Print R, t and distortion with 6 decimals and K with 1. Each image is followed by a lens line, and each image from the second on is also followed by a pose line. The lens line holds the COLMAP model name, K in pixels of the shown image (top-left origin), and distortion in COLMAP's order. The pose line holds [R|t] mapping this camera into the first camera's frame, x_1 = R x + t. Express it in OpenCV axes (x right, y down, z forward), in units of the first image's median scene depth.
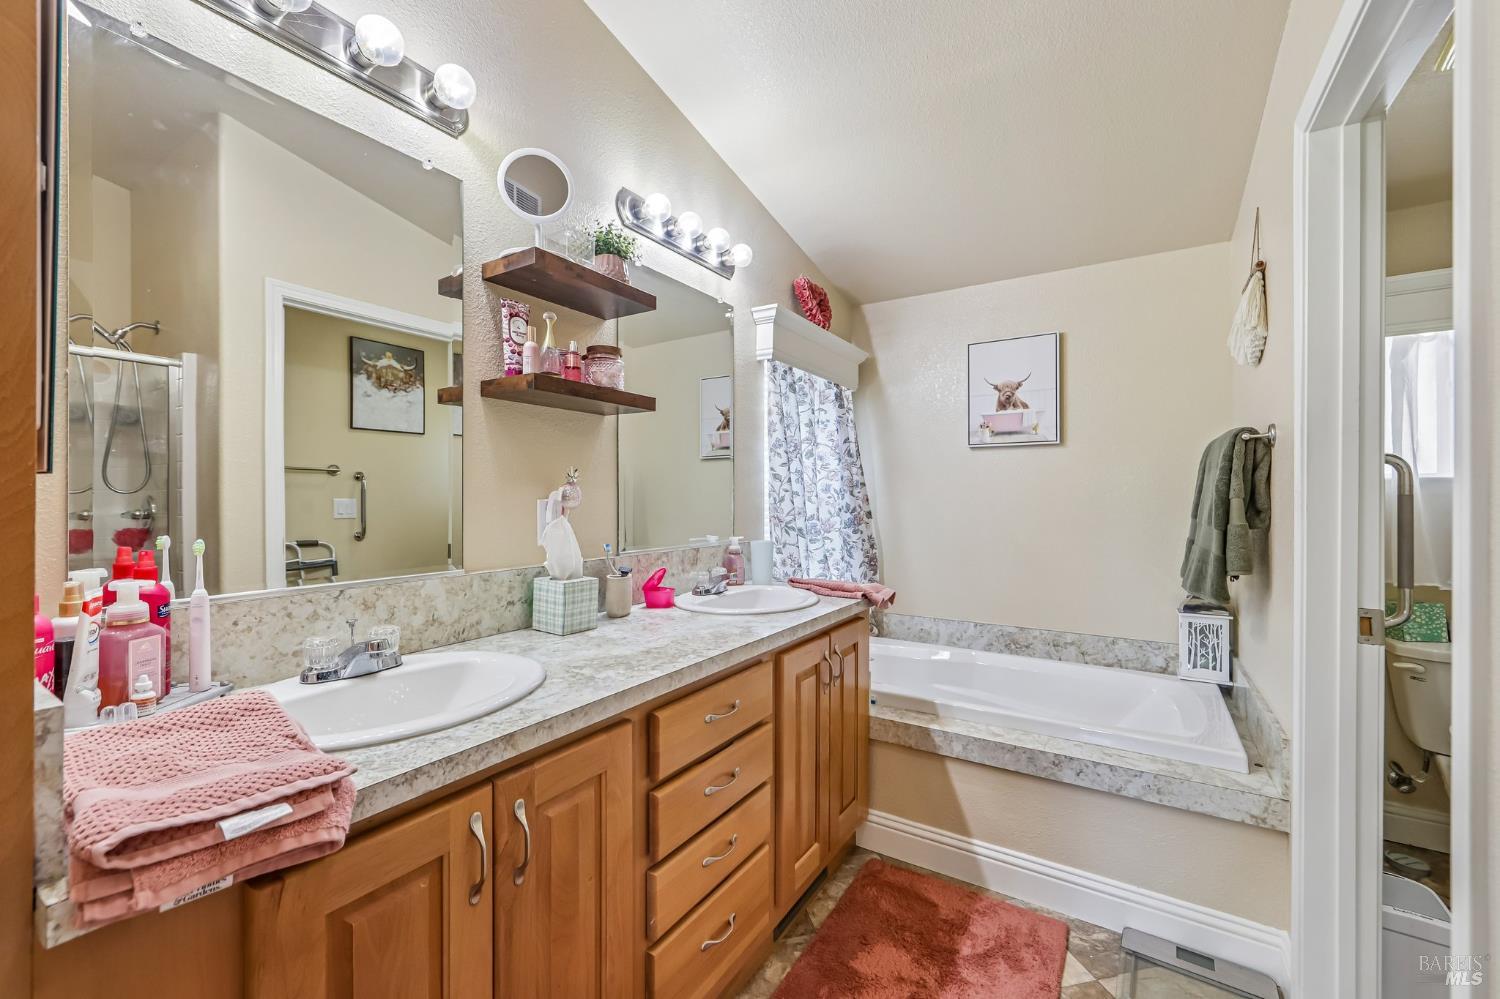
lens RADIAL K [[615.5, 0, 750.0], [0, 615.5, 499.5], [0, 0, 1]] dist [-0.003114, -0.000292]
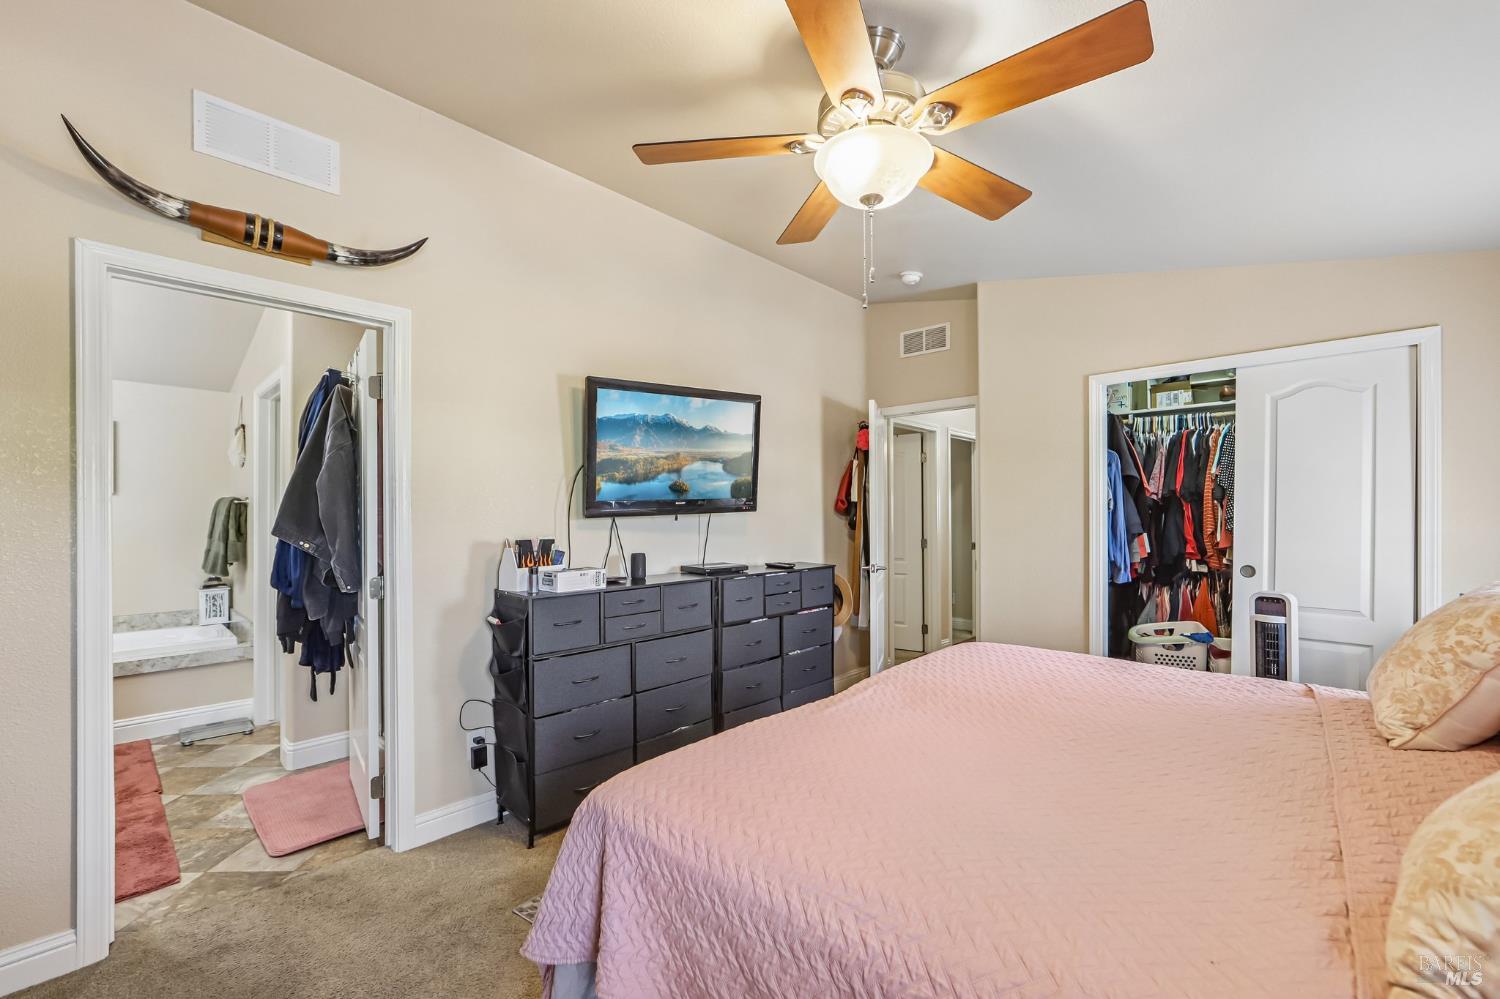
lens RADIAL K [[610.6, 0, 750.0], [0, 610.6, 499.5], [0, 0, 1]] dist [0.000124, 0.000074]
pose [[0.198003, 0.006626, 0.980179, -1.000337], [0.010532, 0.999905, -0.008887, -0.067249], [-0.980145, 0.012083, 0.197914, -1.272698]]
